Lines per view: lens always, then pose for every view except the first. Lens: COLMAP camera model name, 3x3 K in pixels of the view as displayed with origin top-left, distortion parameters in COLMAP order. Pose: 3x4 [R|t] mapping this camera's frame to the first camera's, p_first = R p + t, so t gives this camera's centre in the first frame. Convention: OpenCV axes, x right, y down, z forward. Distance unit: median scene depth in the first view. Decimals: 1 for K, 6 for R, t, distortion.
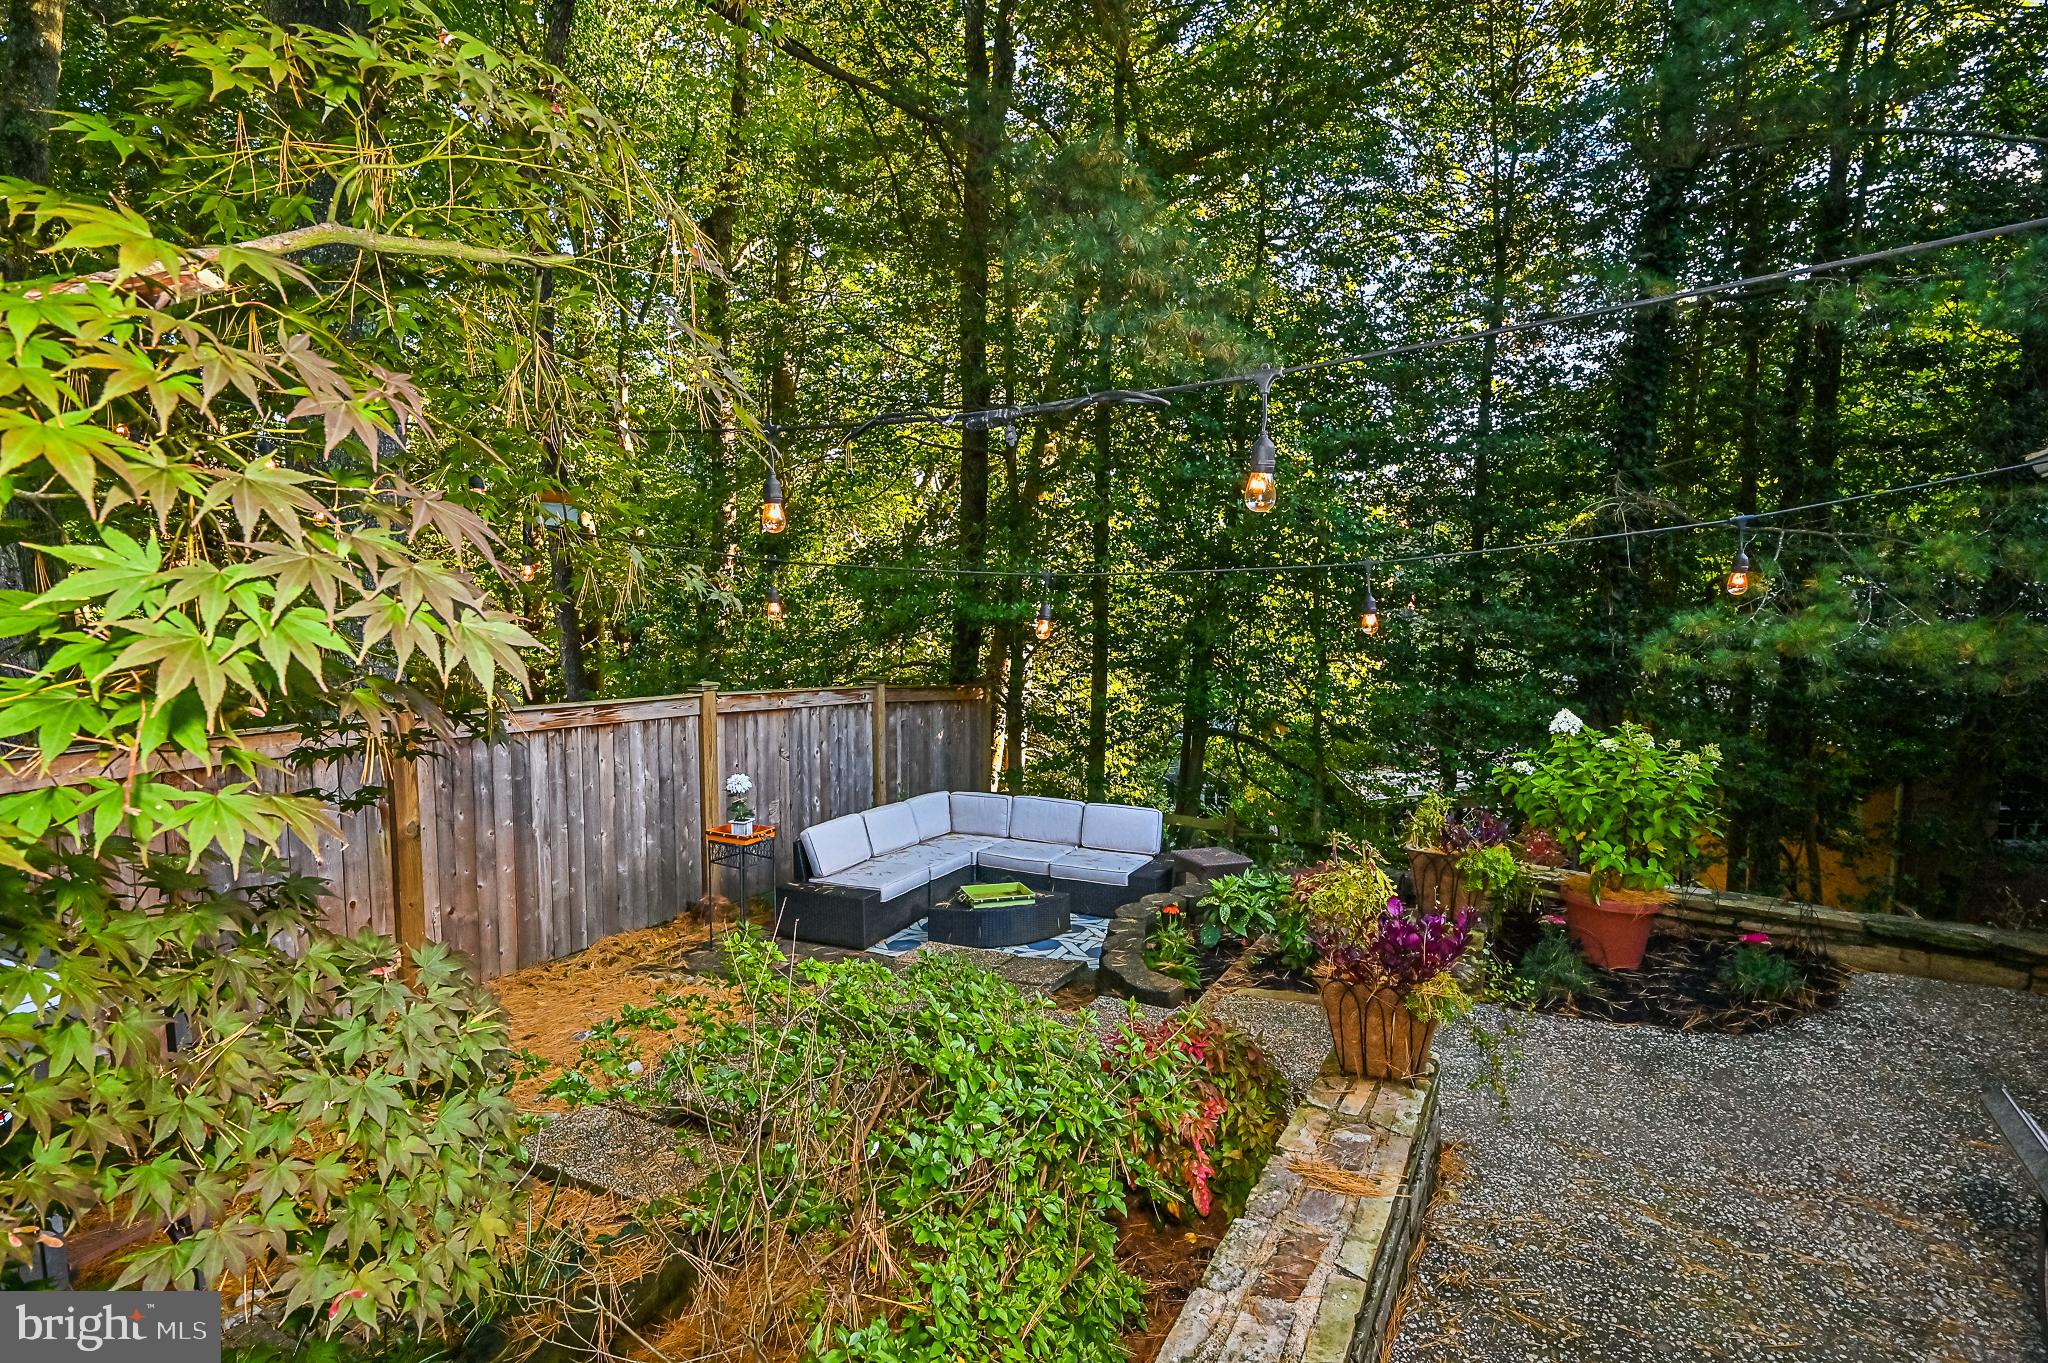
lens RADIAL K [[1074.7, 0, 1024.0], [0, 1074.7, 681.5], [0, 0, 1]] dist [0.000481, 0.000616]
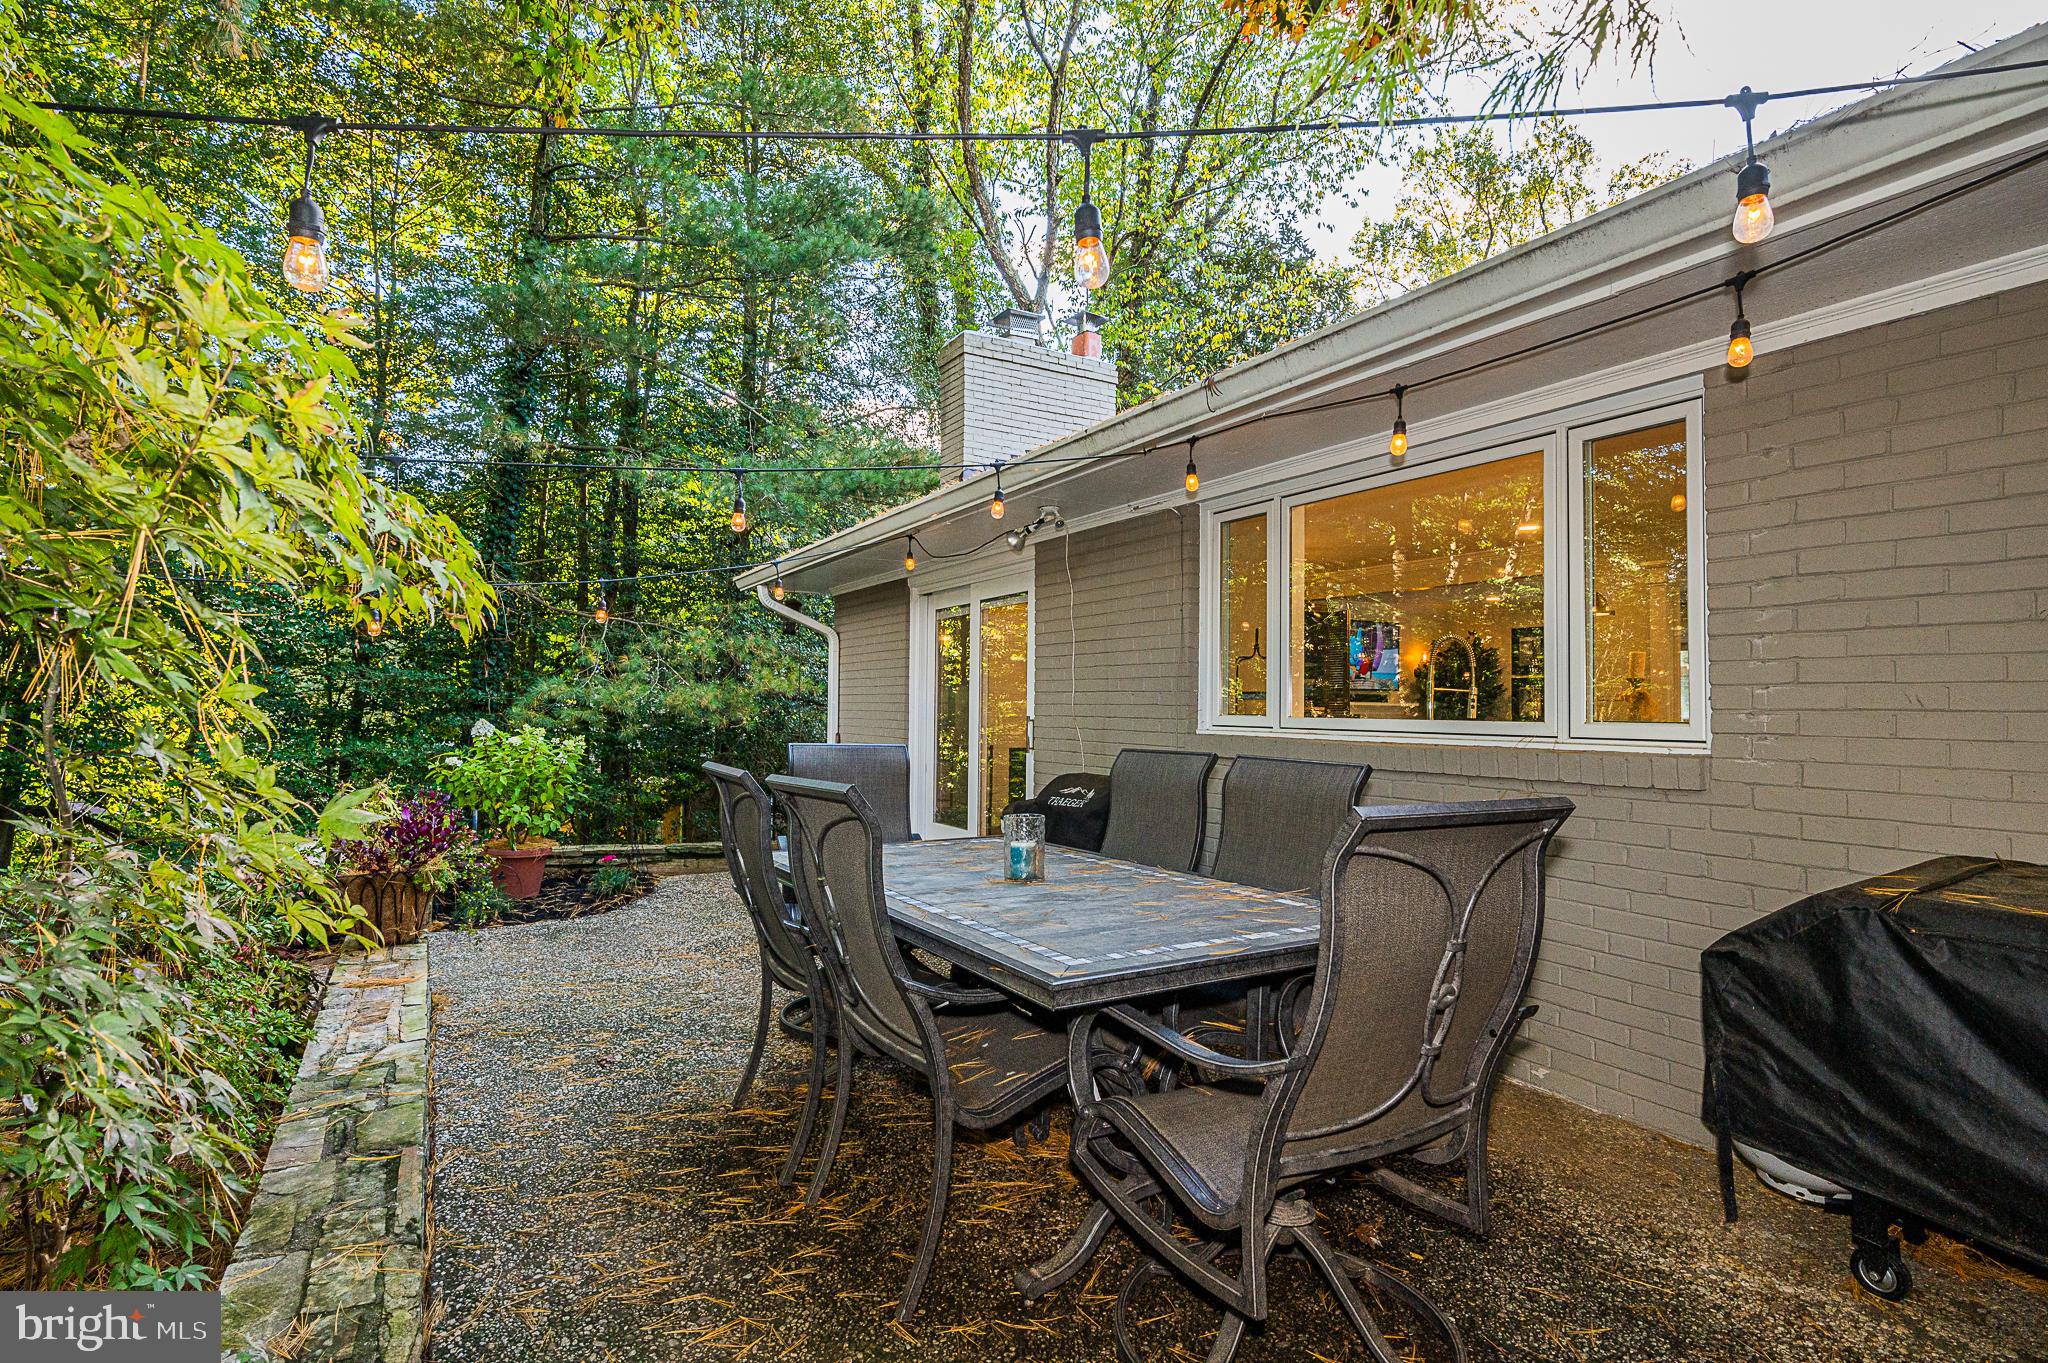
lens RADIAL K [[997.1, 0, 1019.8], [0, 997.1, 685.8], [0, 0, 1]] dist [-0.011640, -0.000495]
pose [[0.528413, 0.018270, 0.848791, -0.111777], [0.051758, 0.997216, -0.053687, 0.045103], [-0.847408, 0.072301, 0.525996, -0.135251]]
